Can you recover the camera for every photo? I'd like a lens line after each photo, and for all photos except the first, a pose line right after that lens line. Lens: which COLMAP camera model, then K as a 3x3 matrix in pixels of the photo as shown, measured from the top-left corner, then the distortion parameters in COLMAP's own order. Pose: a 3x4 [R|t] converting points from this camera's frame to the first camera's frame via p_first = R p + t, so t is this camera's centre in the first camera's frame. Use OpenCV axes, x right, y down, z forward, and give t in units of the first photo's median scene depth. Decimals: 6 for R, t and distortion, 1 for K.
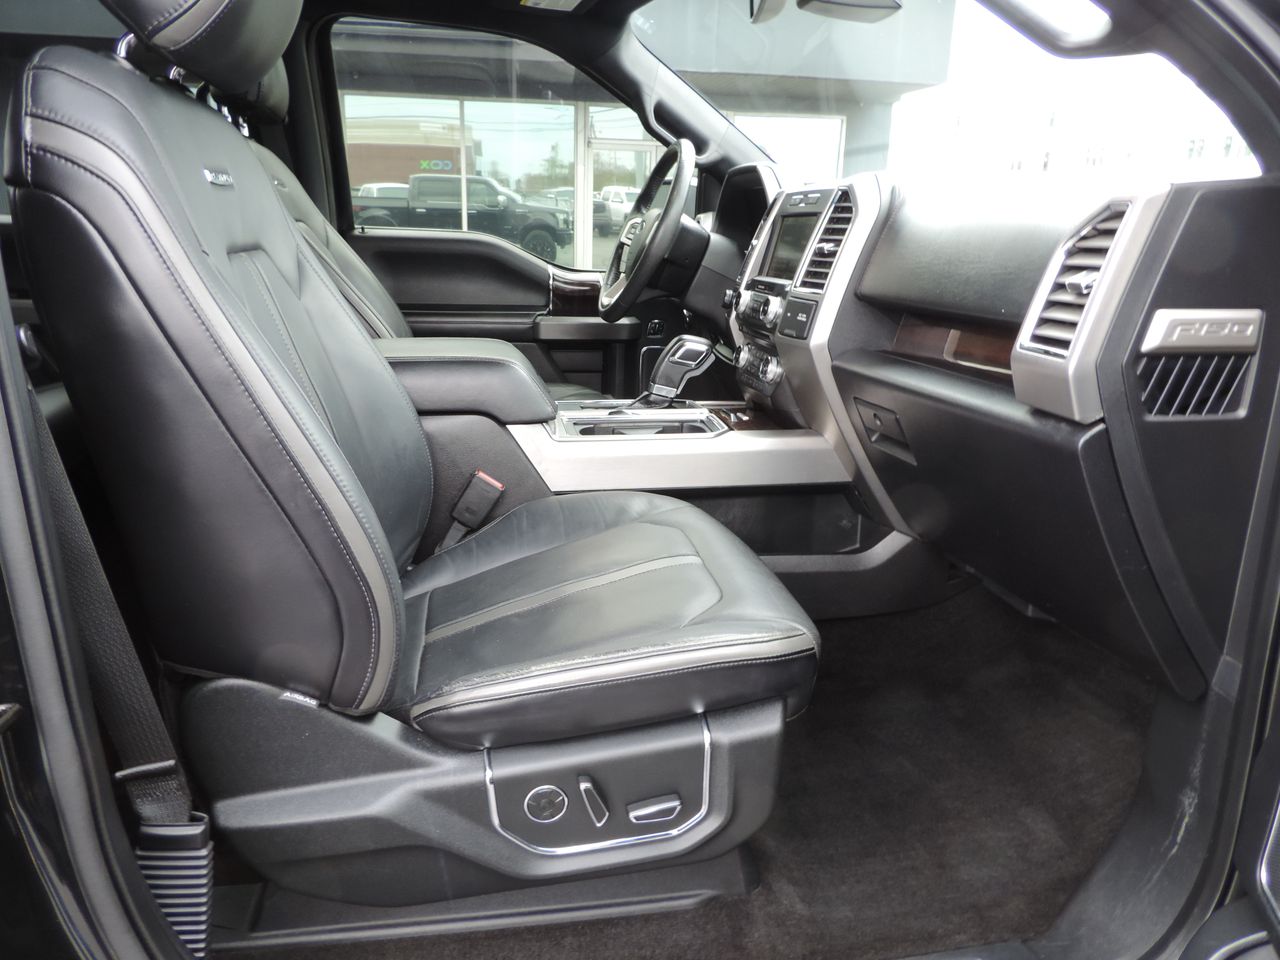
lens RADIAL K [[897.9, 0, 640.0], [0, 897.9, 480.0], [0, 0, 1]] dist [-0.033580, -0.000111]
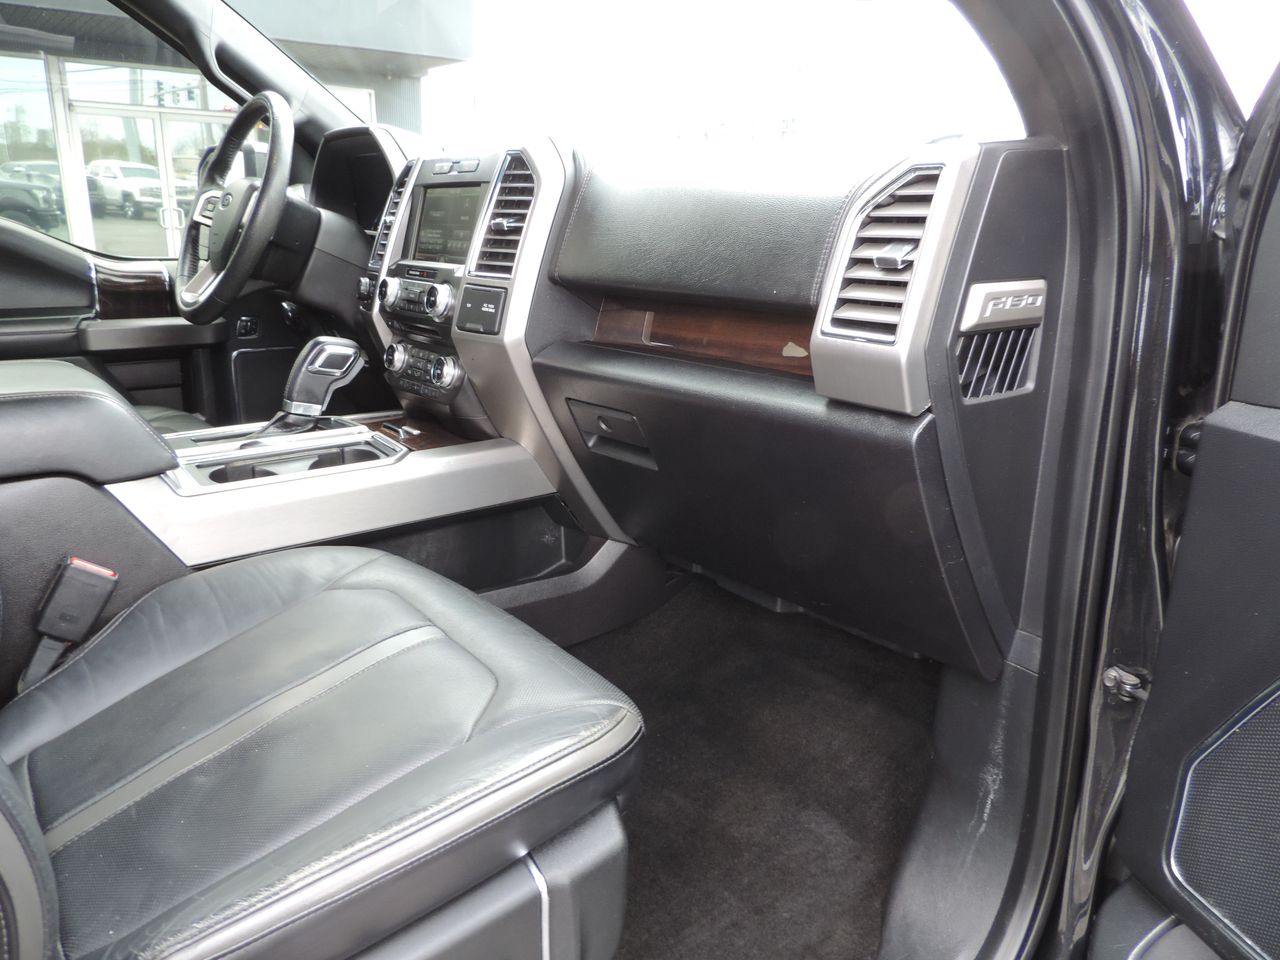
lens RADIAL K [[903.6, 0, 640.0], [0, 903.6, 480.0], [0, 0, 1]] dist [-0.015653, -0.002936]
pose [[0.884343, -0.135962, 0.446601, -0.091958], [0.127139, 0.990632, 0.049828, -0.047041], [-0.449192, 0.012715, 0.893345, 0.188131]]
